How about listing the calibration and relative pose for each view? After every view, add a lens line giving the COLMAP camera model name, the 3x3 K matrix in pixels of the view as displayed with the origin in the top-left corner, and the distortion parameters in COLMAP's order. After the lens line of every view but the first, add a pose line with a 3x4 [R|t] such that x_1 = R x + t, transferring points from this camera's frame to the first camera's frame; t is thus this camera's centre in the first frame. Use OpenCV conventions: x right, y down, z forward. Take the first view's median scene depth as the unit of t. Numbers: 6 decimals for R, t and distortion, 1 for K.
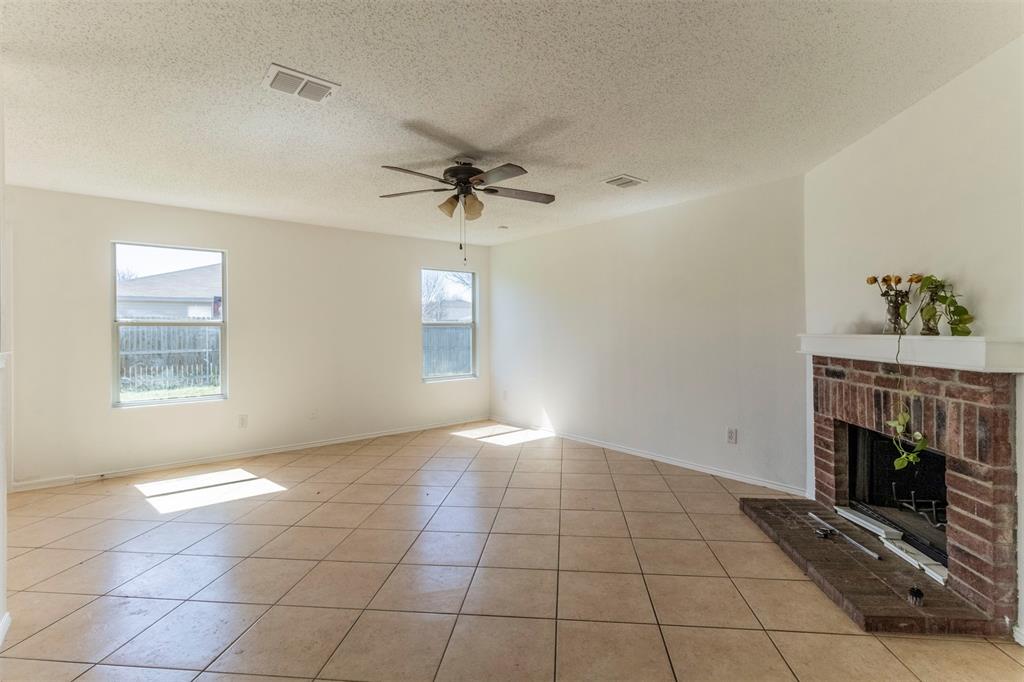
lens RADIAL K [[474.7, 0, 514.5], [0, 474.7, 335.4], [0, 0, 1]] dist [-0.000647, -0.000585]
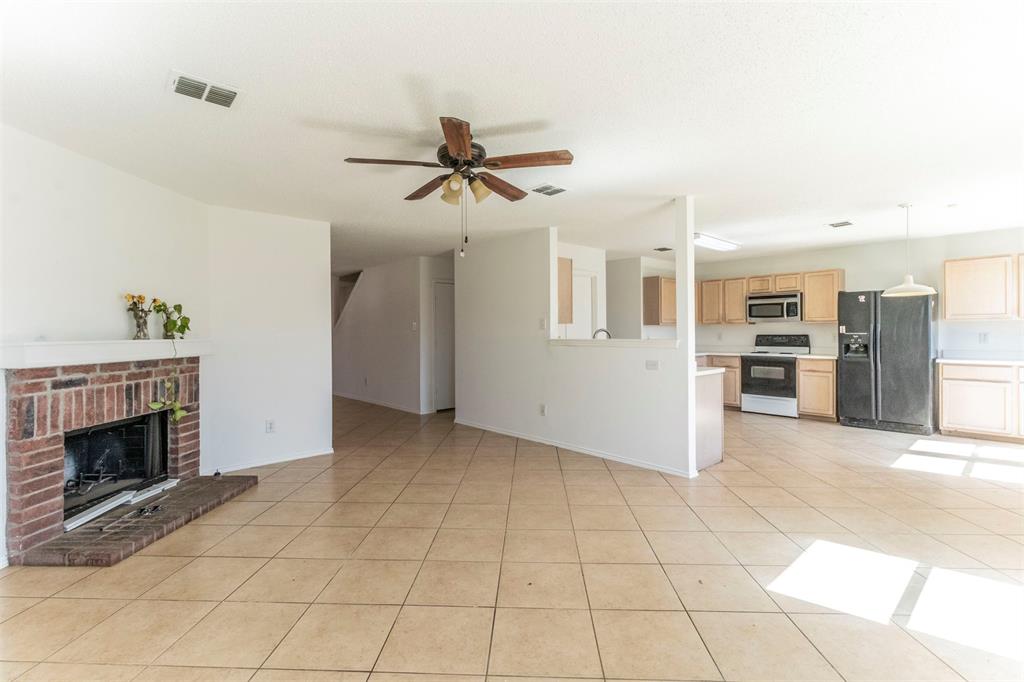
lens RADIAL K [[474.7, 0, 508.4], [0, 474.7, 336.5], [0, 0, 1]] dist [-0.000647, -0.000585]
pose [[-0.998480, 0.004673, -0.054909, -0.166889], [0.003682, 0.999829, 0.018143, -0.029491], [0.054984, 0.017913, -0.998327, 2.323979]]
